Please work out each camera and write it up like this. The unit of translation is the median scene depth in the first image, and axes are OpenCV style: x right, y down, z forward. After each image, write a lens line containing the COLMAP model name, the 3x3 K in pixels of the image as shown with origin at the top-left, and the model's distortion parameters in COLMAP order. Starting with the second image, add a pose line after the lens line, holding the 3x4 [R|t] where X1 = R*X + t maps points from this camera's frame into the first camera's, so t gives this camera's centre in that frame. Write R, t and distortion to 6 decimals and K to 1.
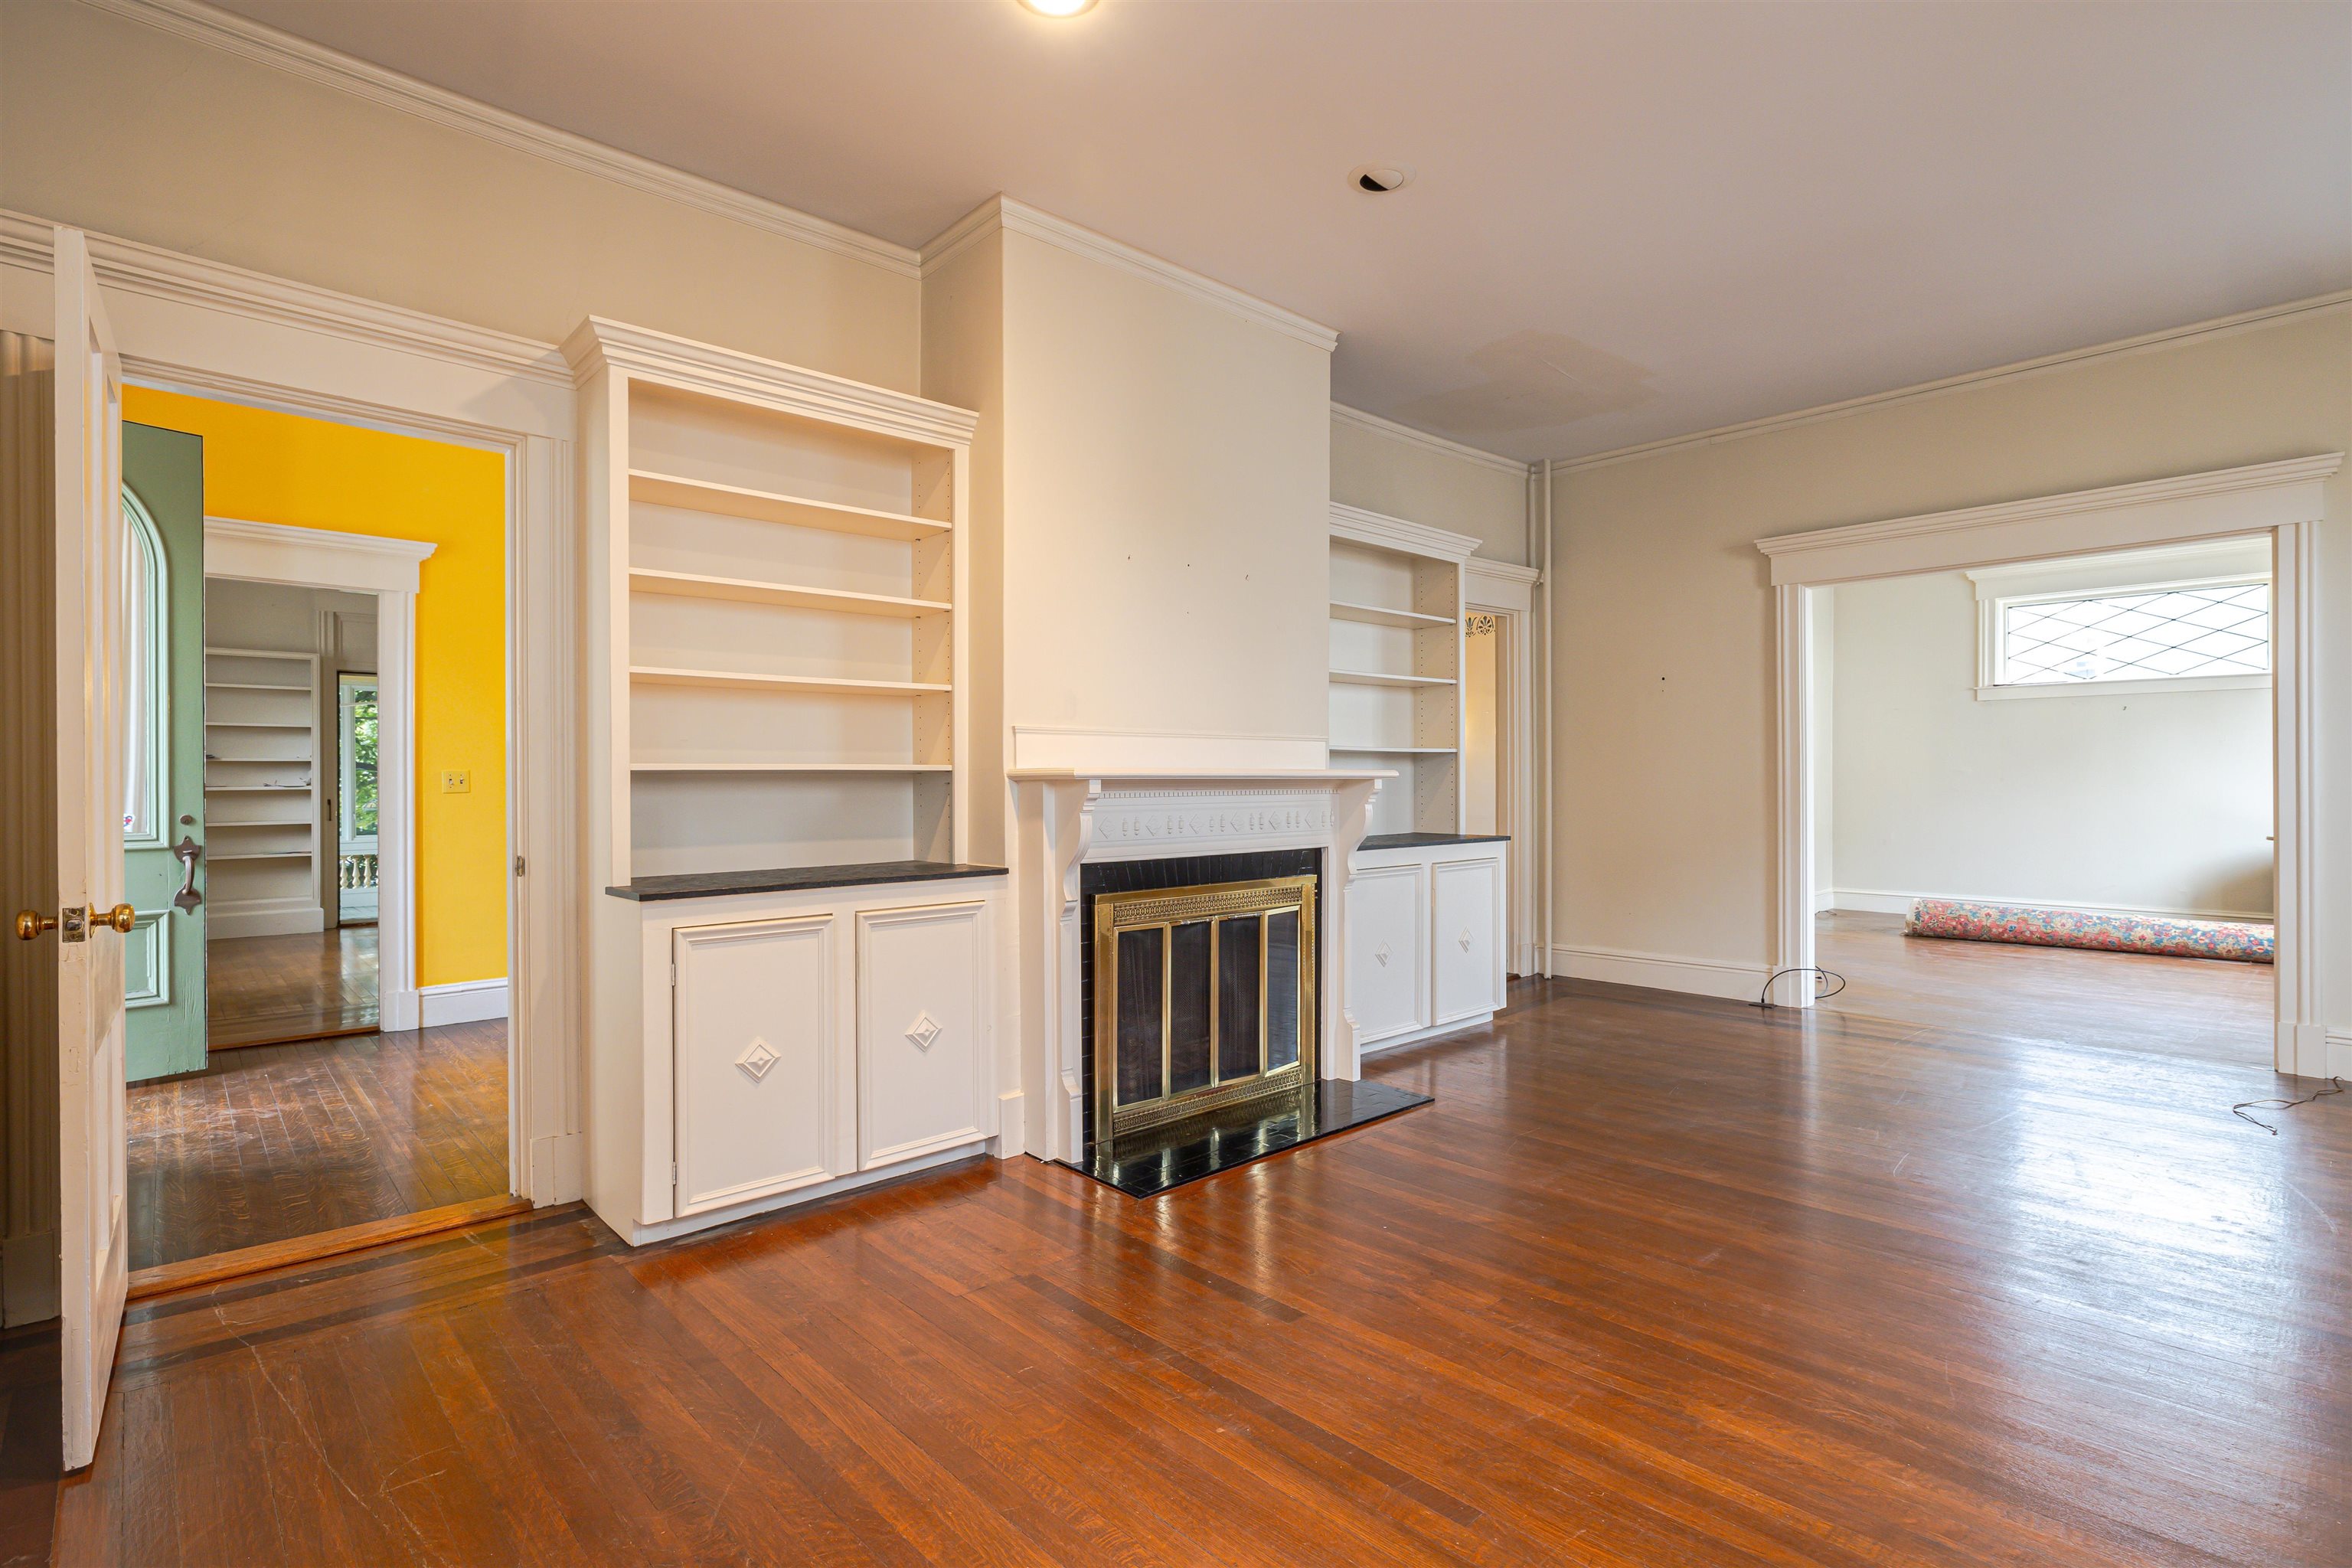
lens RADIAL K [[1131.0, 0, 1176.0], [0, 1131.0, 784.0], [0, 0, 1]] dist [-0.004685, 0.000976]
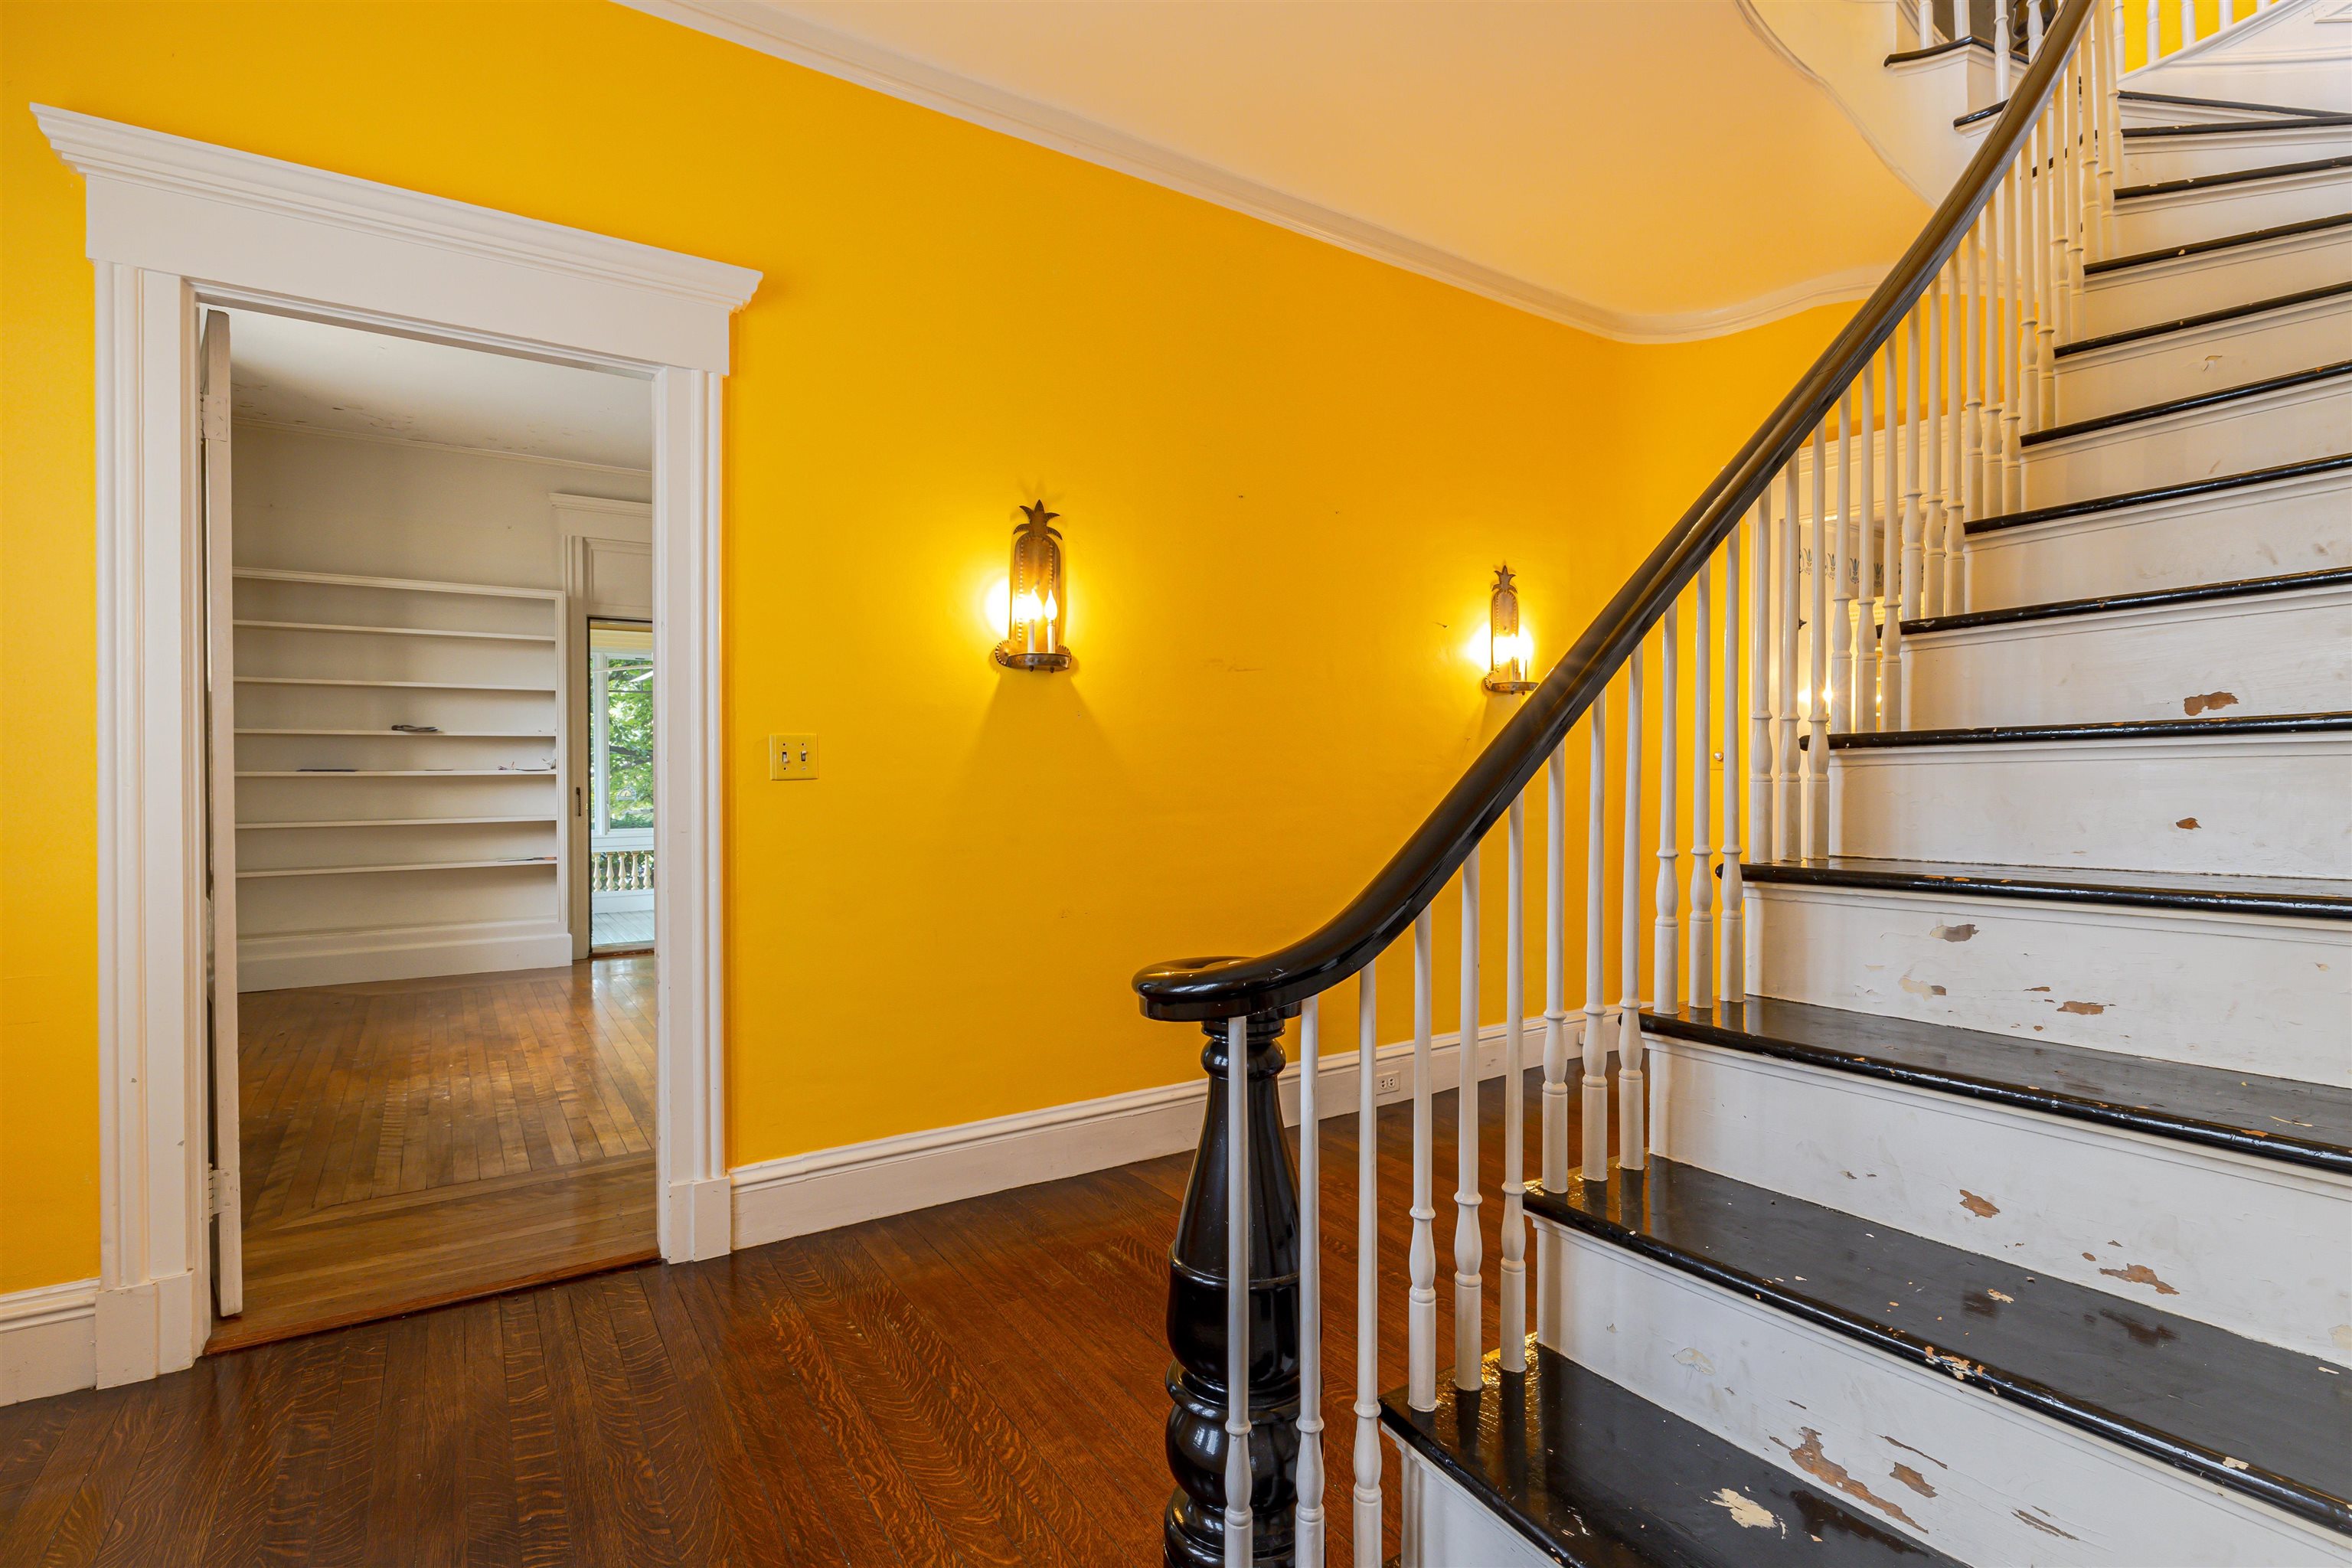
lens RADIAL K [[1131.0, 0, 1176.0], [0, 1131.0, 784.0], [0, 0, 1]] dist [-0.004685, 0.000976]
pose [[0.986822, 0.003842, -0.161762, -0.238931], [-0.002195, 0.999944, 0.010359, 0.002808], [0.161793, -0.009867, 0.986775, 0.326301]]
